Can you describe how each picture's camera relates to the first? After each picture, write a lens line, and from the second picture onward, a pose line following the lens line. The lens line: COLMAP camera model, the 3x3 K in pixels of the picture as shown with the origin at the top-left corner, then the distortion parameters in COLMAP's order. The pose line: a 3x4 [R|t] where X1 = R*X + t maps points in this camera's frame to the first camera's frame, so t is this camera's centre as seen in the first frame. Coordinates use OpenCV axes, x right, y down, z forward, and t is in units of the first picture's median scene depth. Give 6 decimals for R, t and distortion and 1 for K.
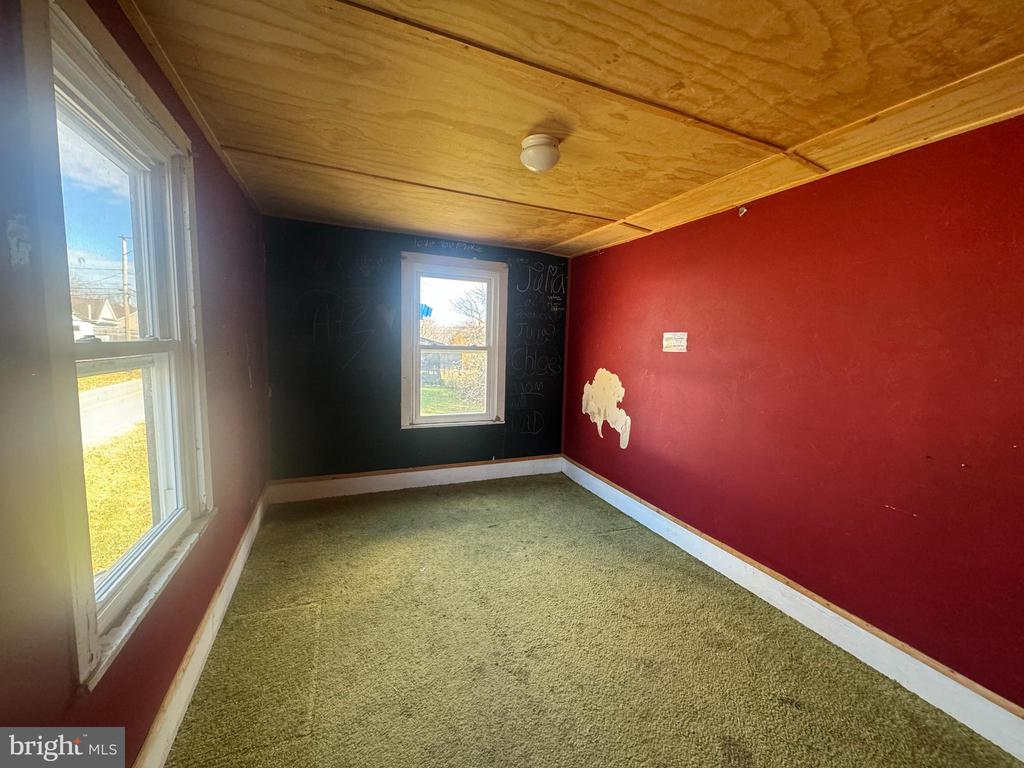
lens RADIAL K [[410.9, 0, 512.8], [0, 410.9, 381.8], [0, 0, 1]] dist [-0.000785, 0.000449]
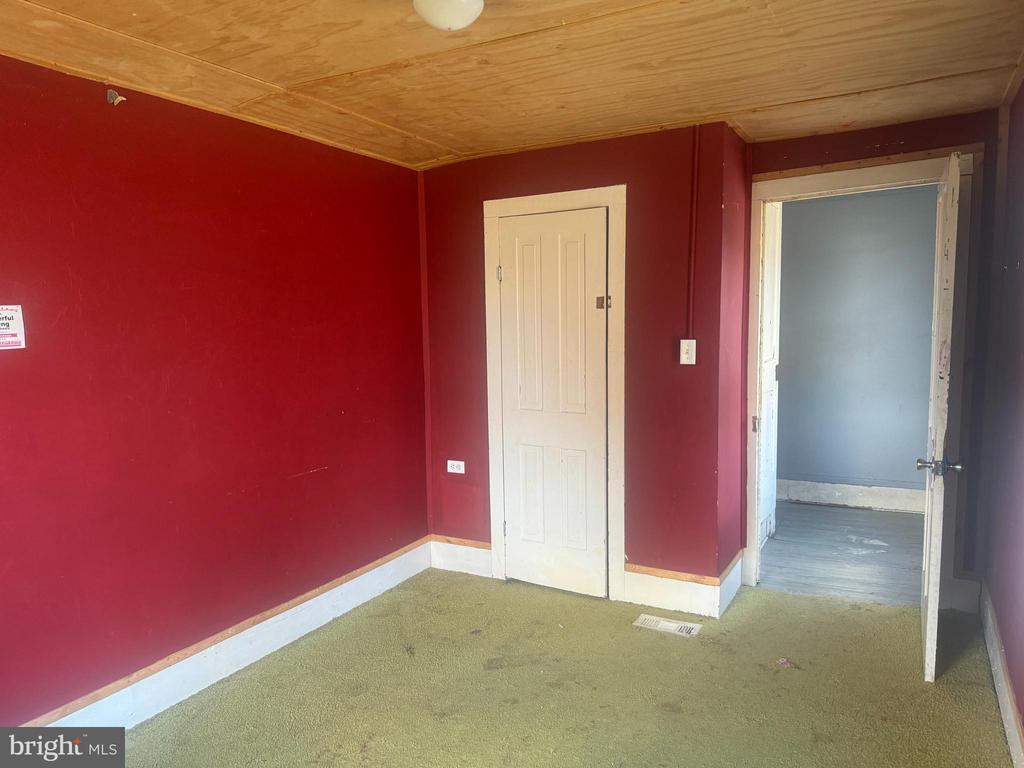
lens RADIAL K [[726.8, 0, 512.6], [0, 726.8, 383.3], [0, 0, 1]] dist [0.030194, -0.031083]
pose [[-0.621033, -0.089797, 0.778623, -0.778885], [0.080910, 0.980763, 0.177643, -0.192844], [-0.779597, 0.173320, -0.601821, 1.542202]]
